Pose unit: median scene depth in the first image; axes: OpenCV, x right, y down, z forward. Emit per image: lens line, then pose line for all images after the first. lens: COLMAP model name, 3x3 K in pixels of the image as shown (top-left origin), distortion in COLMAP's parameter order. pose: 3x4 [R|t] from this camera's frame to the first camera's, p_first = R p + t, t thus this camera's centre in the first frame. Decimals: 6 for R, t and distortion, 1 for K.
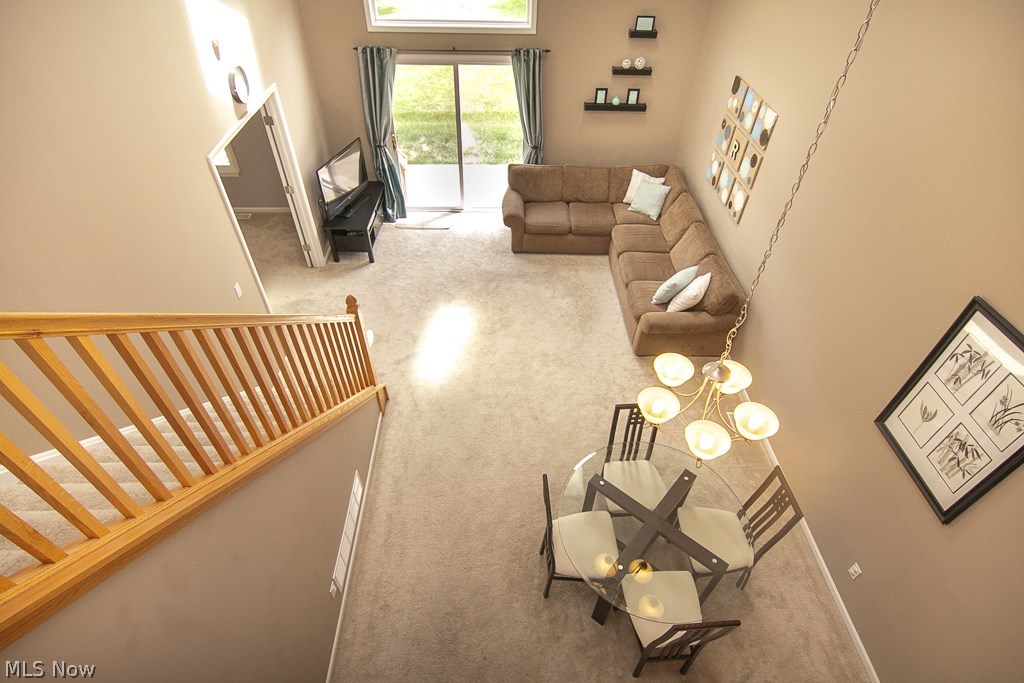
lens RADIAL K [[543.6, 0, 512.0], [0, 543.6, 341.5], [0, 0, 1]] dist [-0.004053, -0.000568]
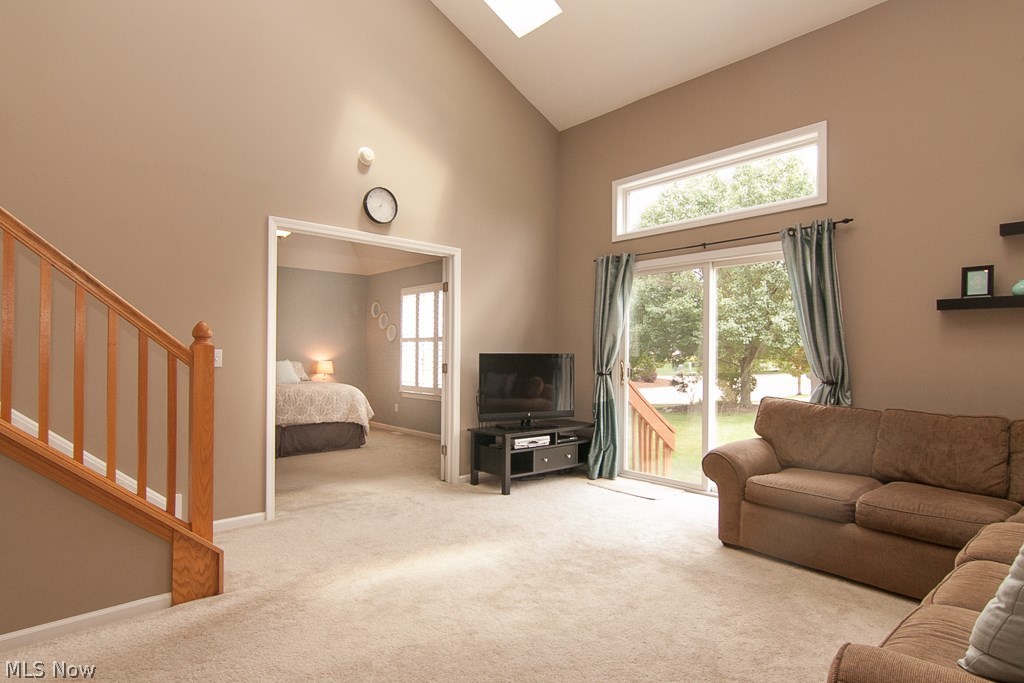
lens RADIAL K [[543.6, 0, 512.0], [0, 543.6, 341.5], [0, 0, 1]] dist [-0.004053, -0.000568]
pose [[0.649370, -0.035664, -0.759636, 0.257090], [-0.513043, 0.716792, -0.472224, 0.027886], [0.561343, 0.696374, 0.447166, 0.582360]]
